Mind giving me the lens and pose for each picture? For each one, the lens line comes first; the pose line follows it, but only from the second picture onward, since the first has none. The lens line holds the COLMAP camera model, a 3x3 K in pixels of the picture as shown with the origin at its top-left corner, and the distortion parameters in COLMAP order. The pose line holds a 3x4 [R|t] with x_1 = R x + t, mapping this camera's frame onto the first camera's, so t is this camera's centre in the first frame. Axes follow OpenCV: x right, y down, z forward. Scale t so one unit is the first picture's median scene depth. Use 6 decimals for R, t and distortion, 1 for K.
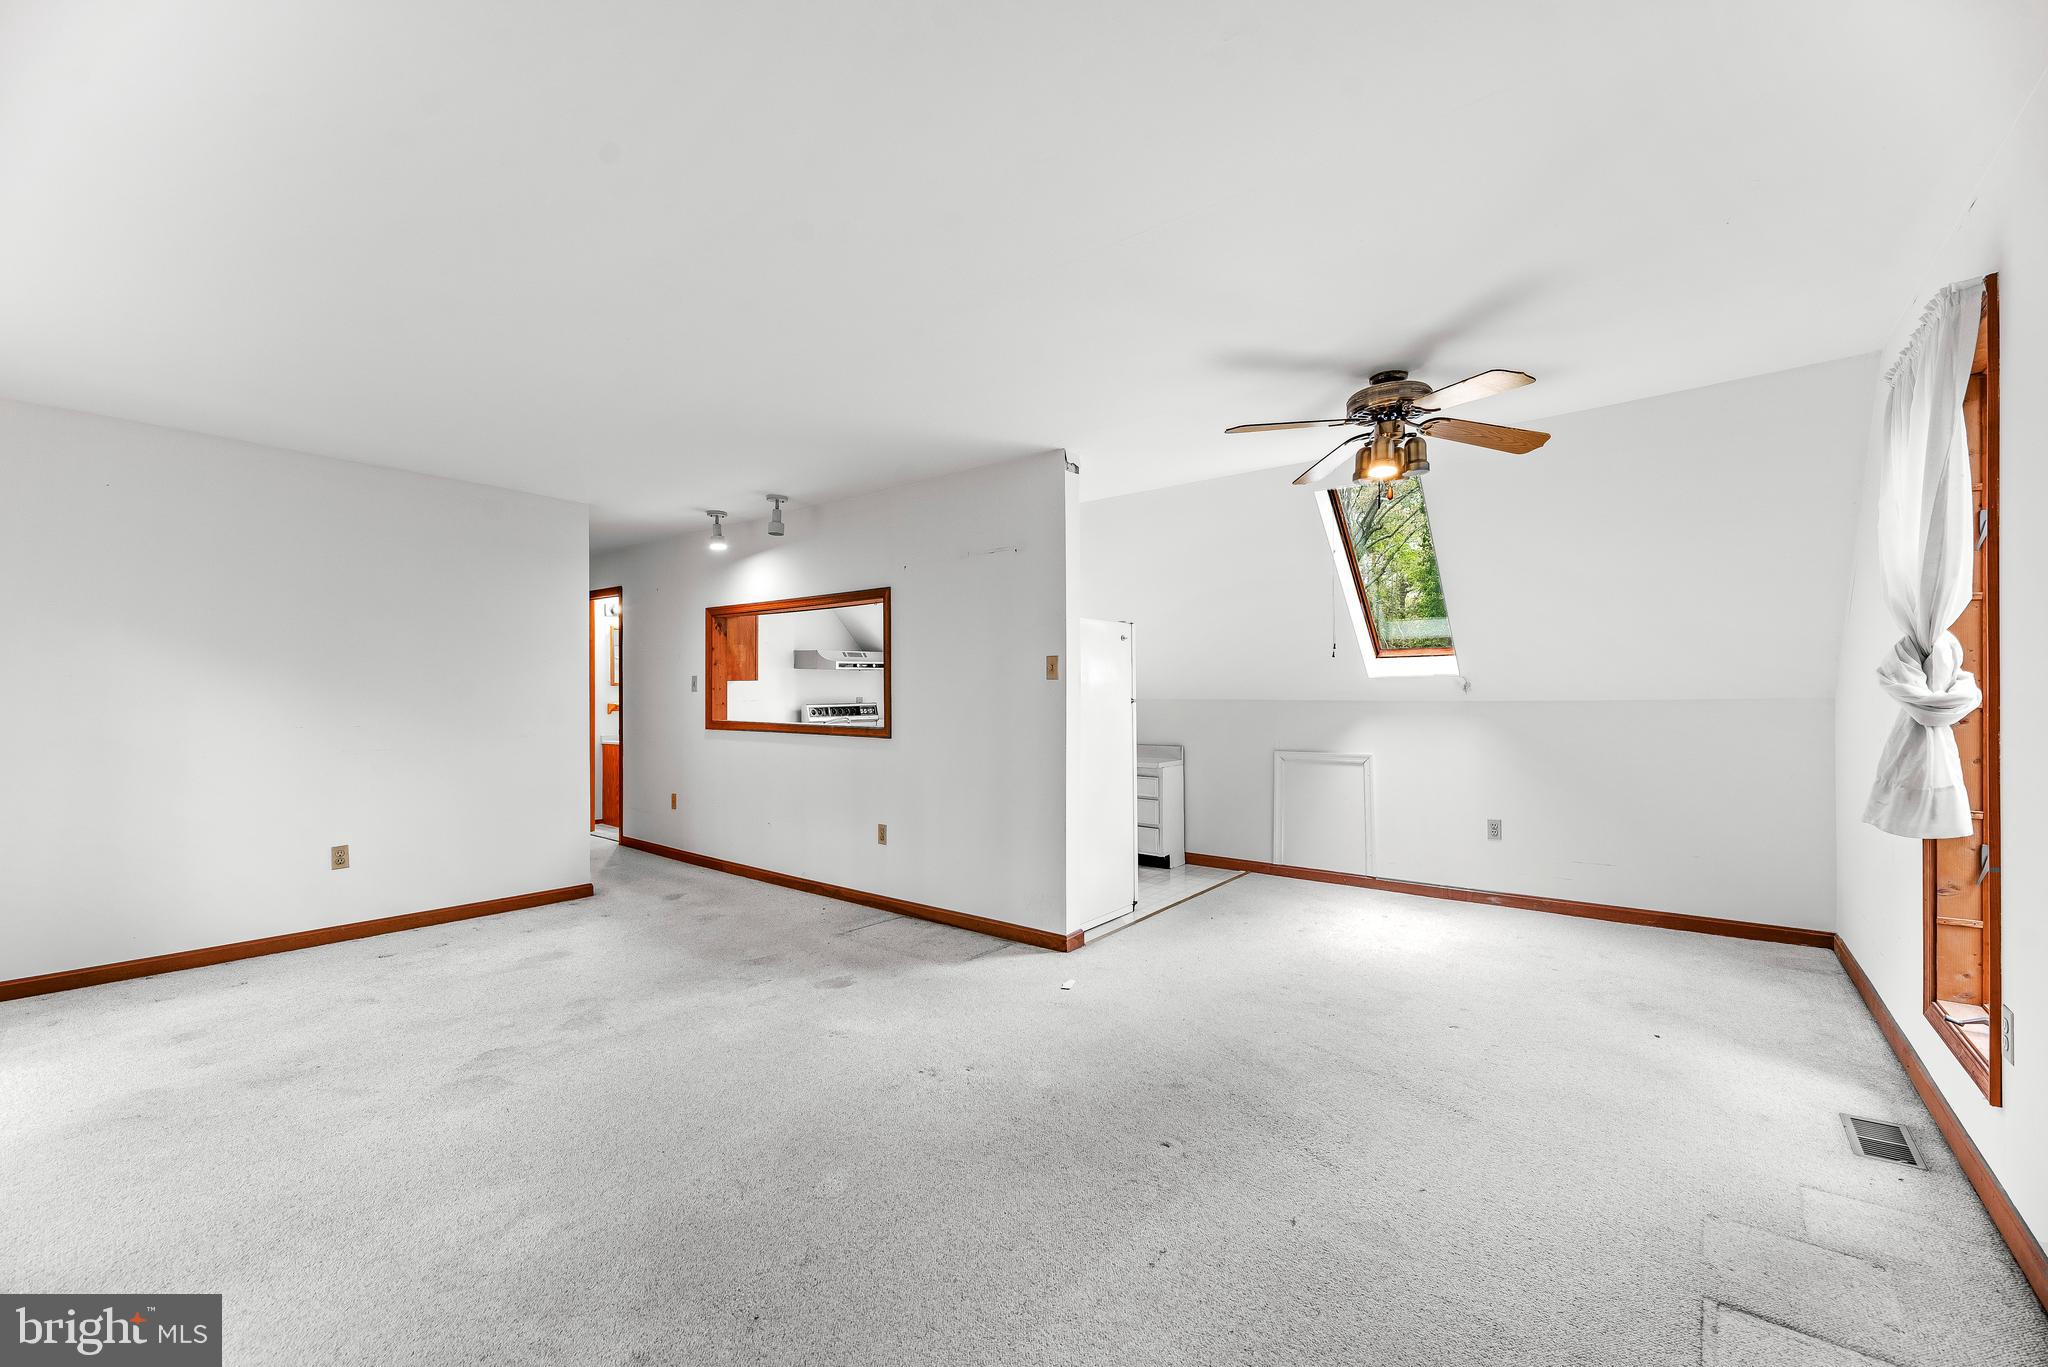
lens RADIAL K [[834.9, 0, 1015.4], [0, 834.9, 689.7], [0, 0, 1]] dist [-0.001306, -0.000095]
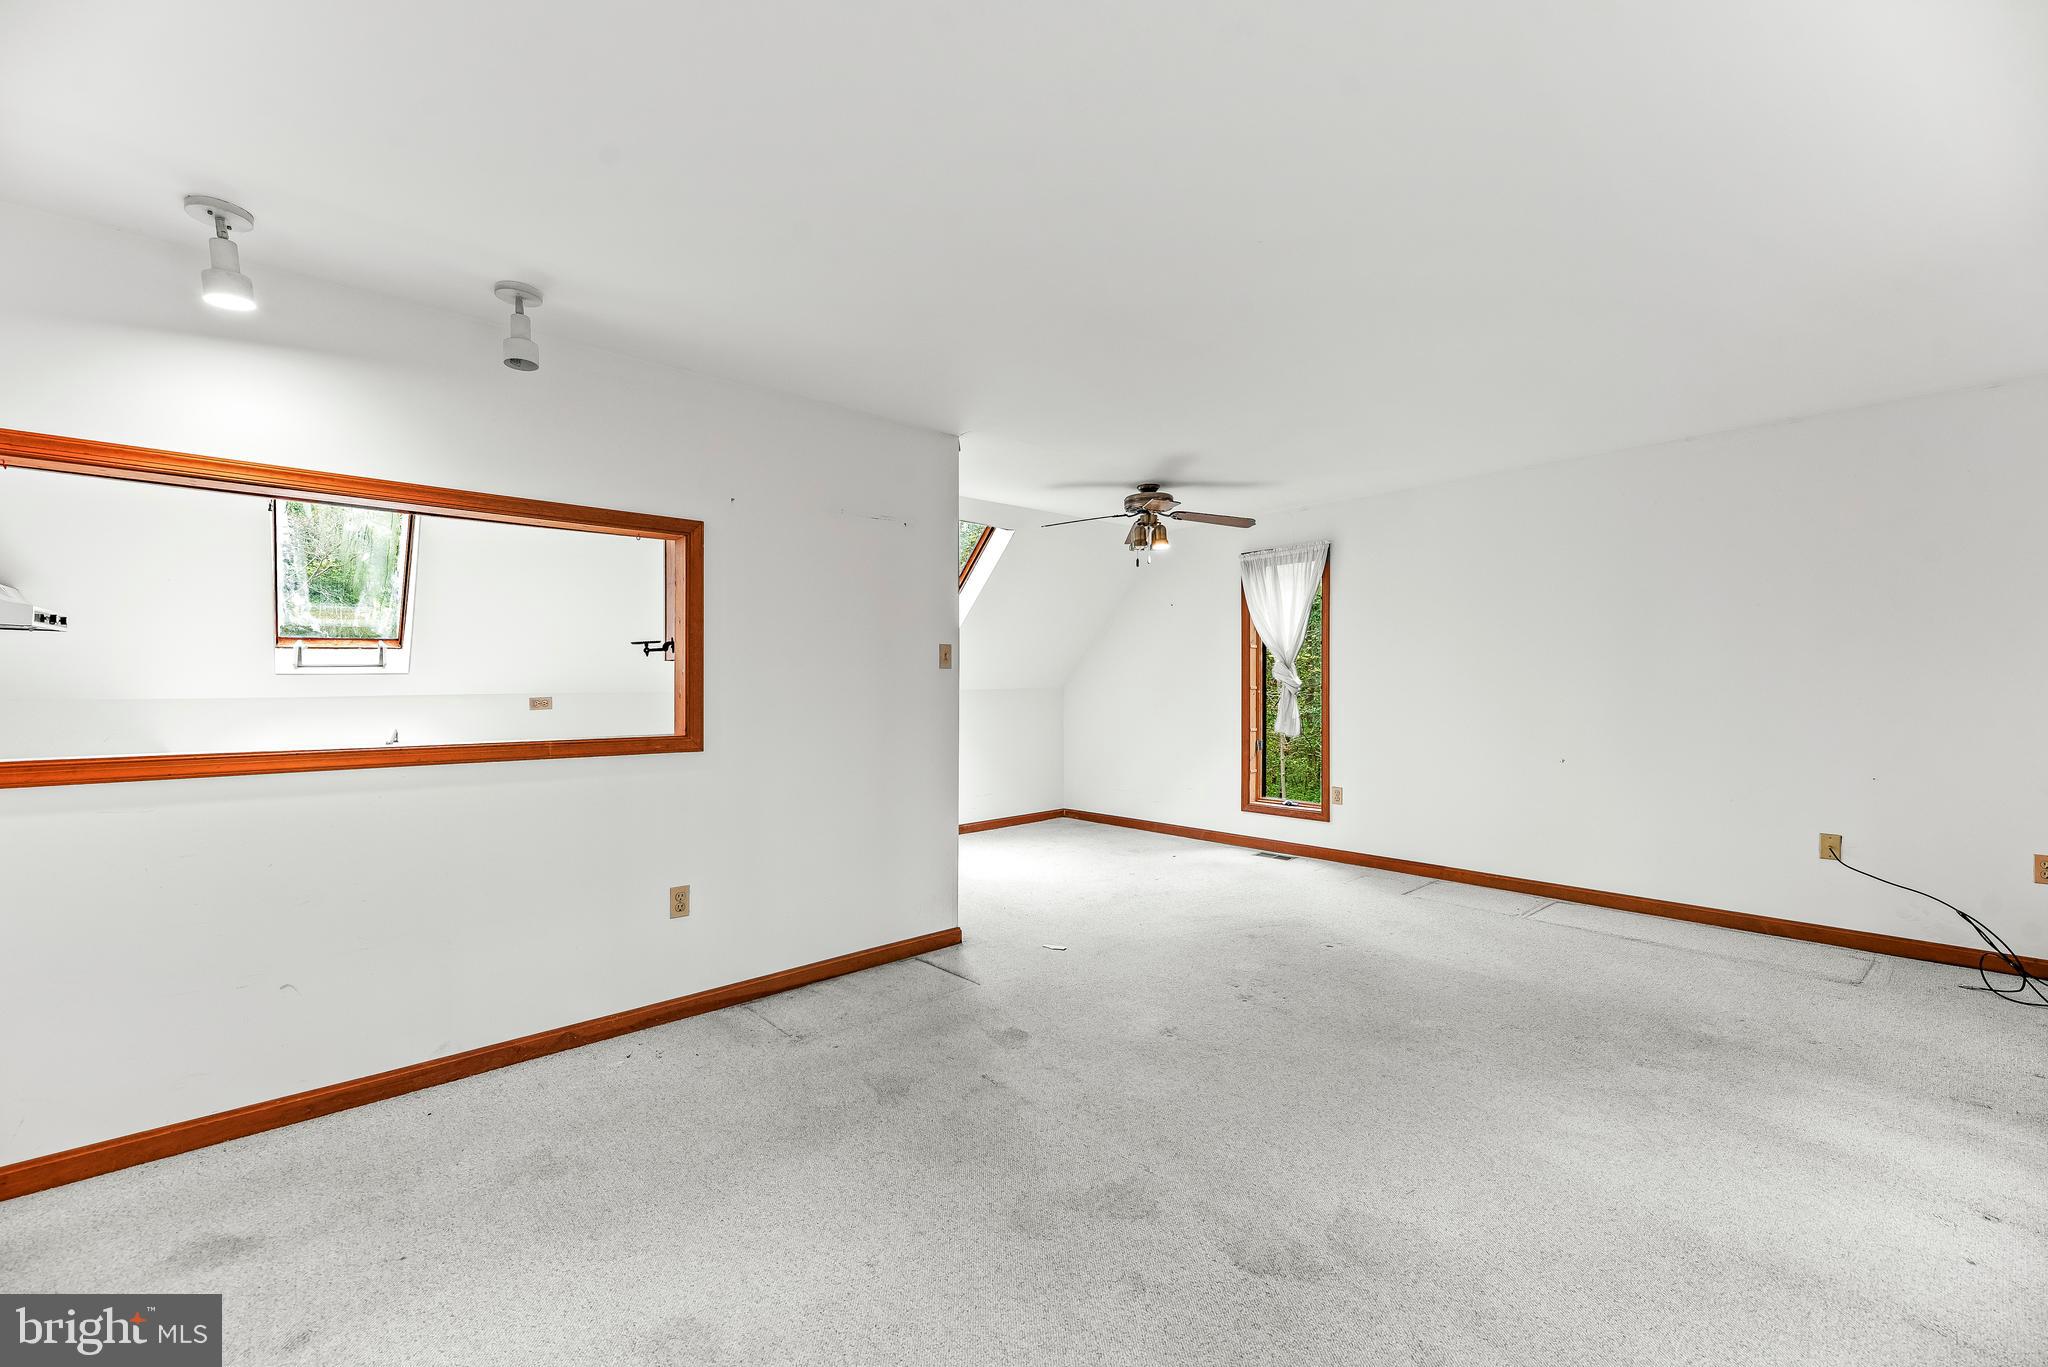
lens RADIAL K [[834.9, 0, 1015.2], [0, 834.9, 685.1], [0, 0, 1]] dist [-0.001306, -0.000095]
pose [[0.146993, 0.004854, 0.989126, -0.881678], [-0.001616, 0.999988, -0.004667, 0.010791], [-0.989136, -0.000913, 0.146999, 0.758161]]
